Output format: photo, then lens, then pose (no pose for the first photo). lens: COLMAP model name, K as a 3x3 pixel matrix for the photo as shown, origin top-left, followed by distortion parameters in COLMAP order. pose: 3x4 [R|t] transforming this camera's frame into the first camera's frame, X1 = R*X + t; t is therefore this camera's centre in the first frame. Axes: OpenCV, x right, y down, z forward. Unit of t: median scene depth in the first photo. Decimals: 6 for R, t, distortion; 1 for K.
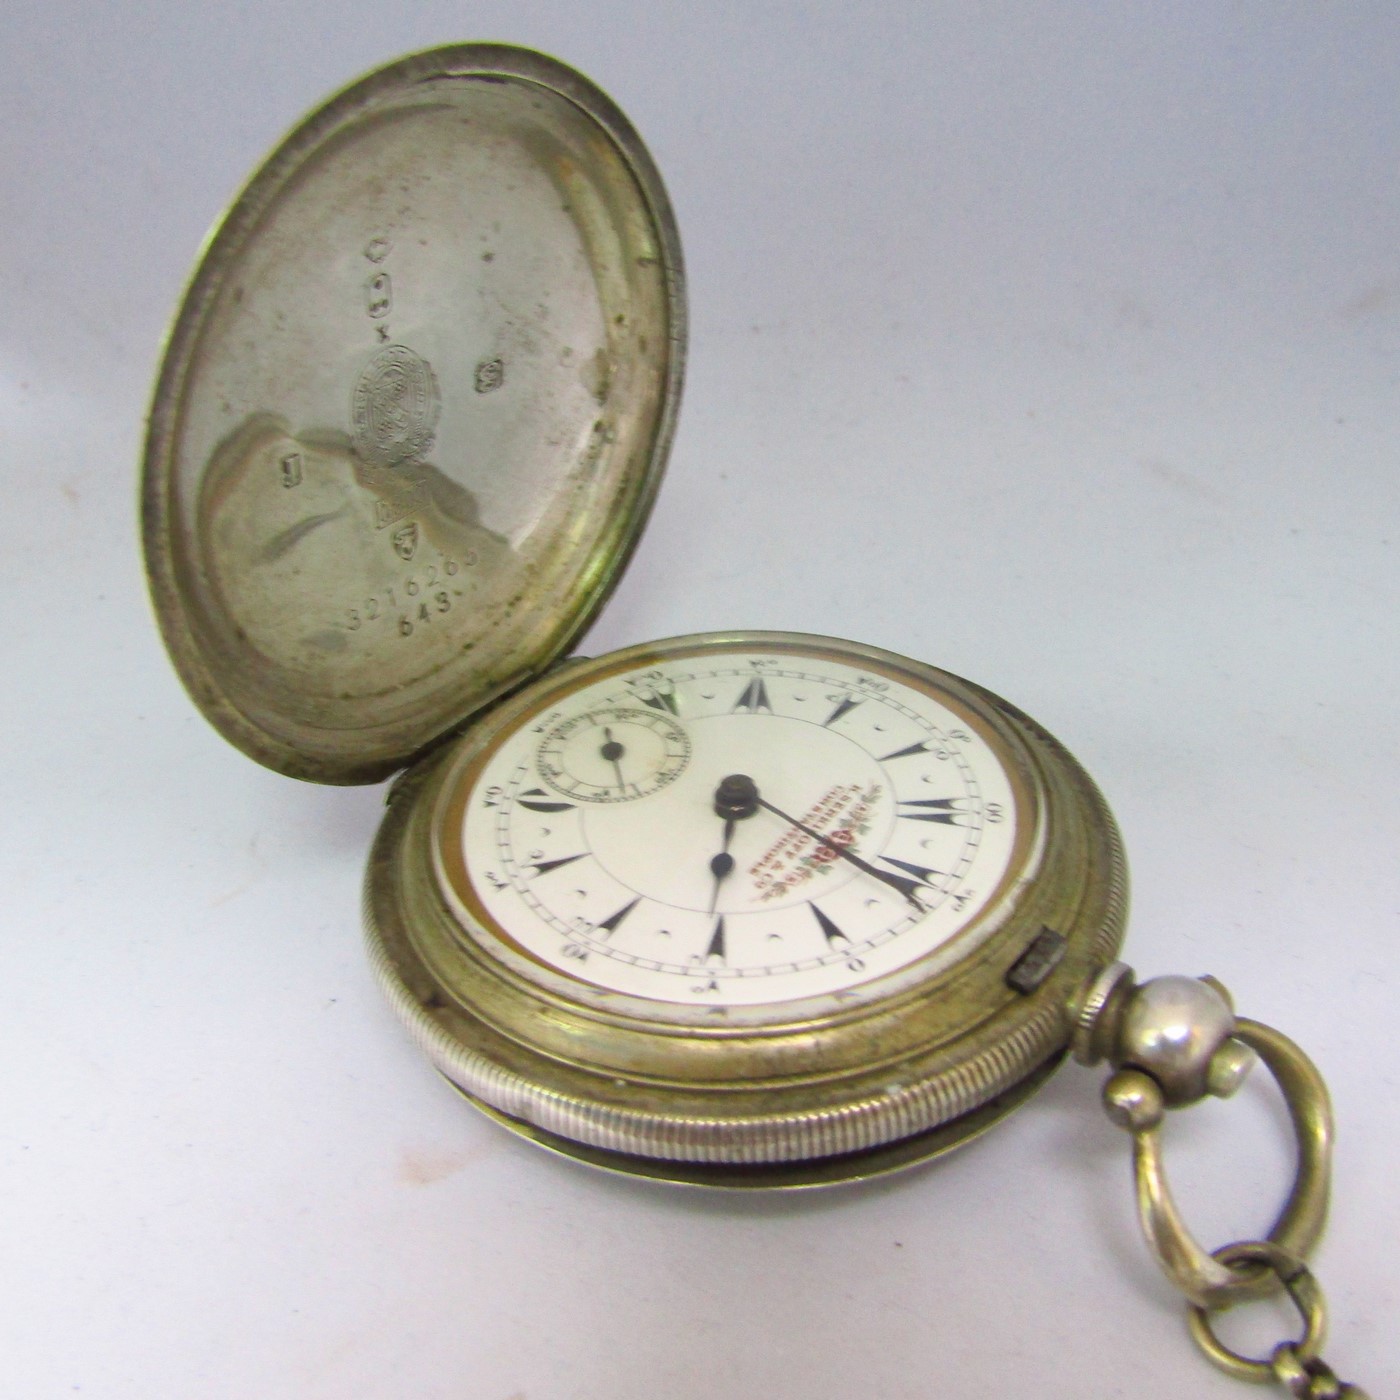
lens RADIAL K [[1651.6, 0, 647.4], [0, 1651.6, 696.7], [0, 0, 1]] dist [-0.013226, 0.000000]
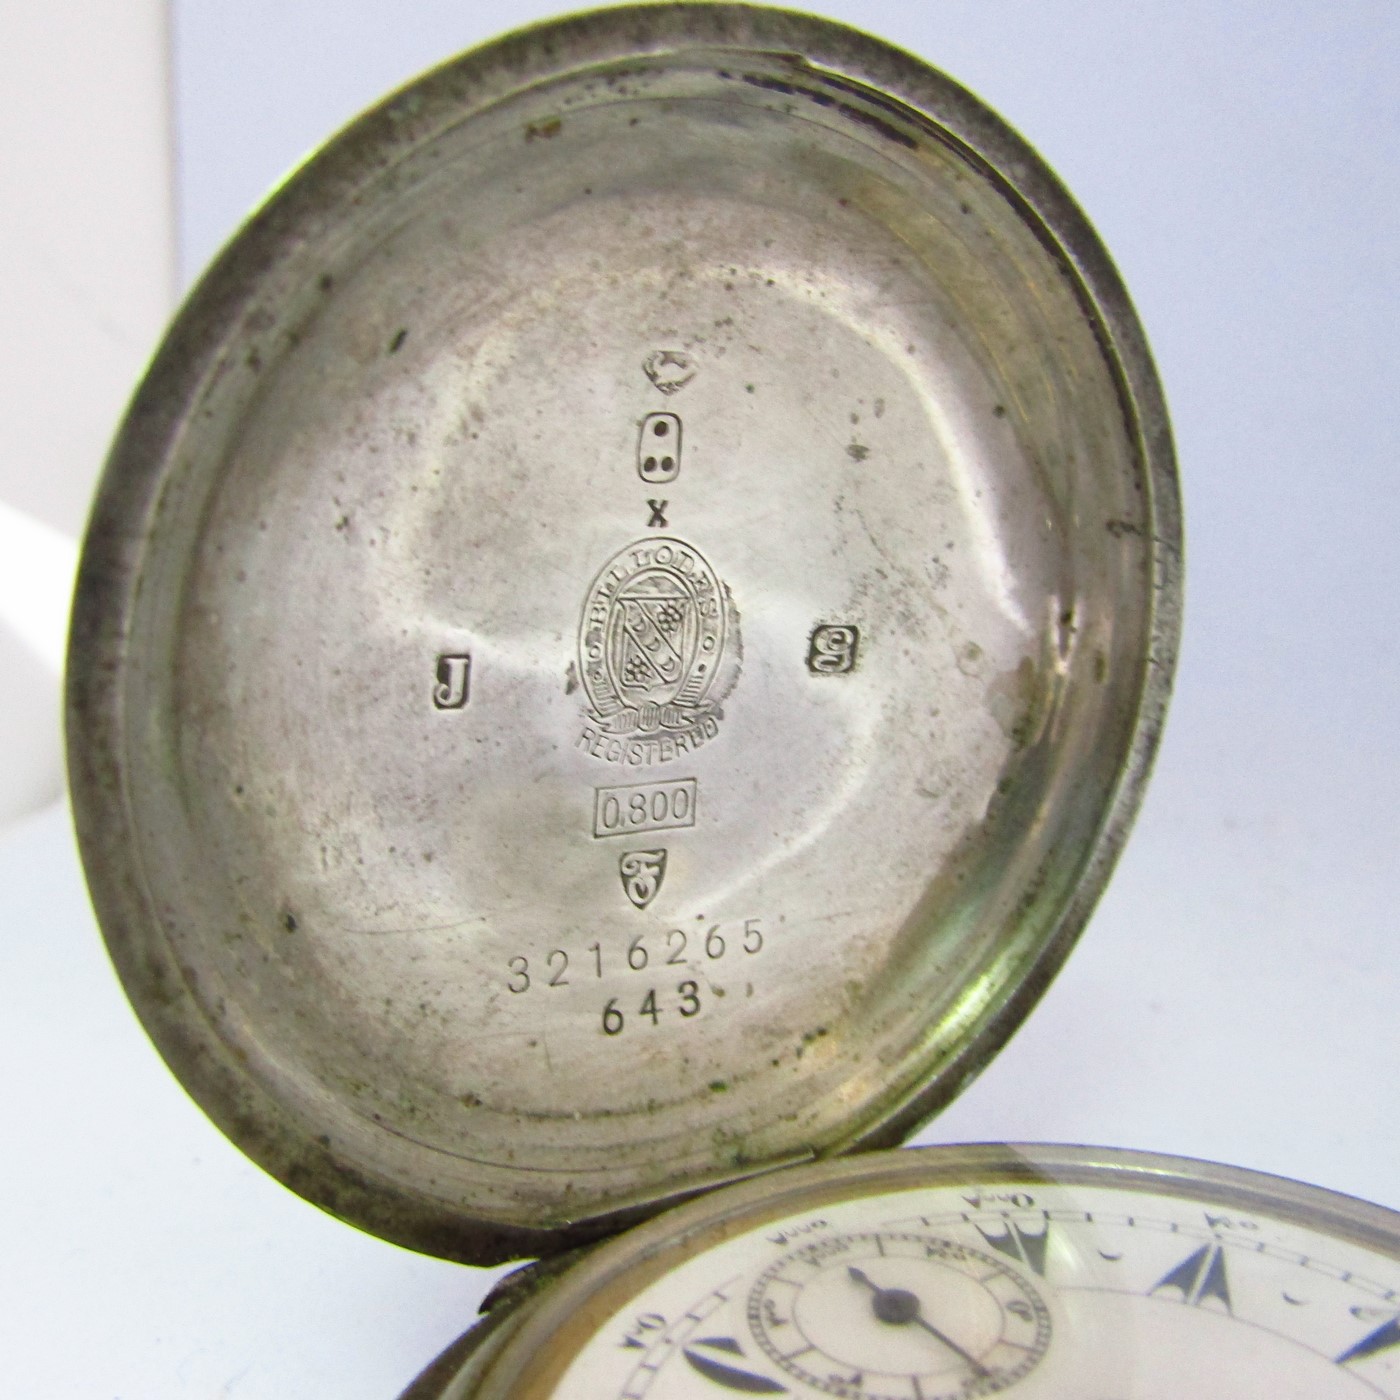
lens RADIAL K [[1651.6, 0, 693.2], [0, 1651.6, 697.9], [0, 0, 1]] dist [-0.013226, 0.000000]
pose [[0.940231, 0.132653, -0.313640, 0.053217], [-0.241173, 0.909620, -0.338270, 0.047722], [0.240420, 0.393693, 0.887245, 0.439050]]
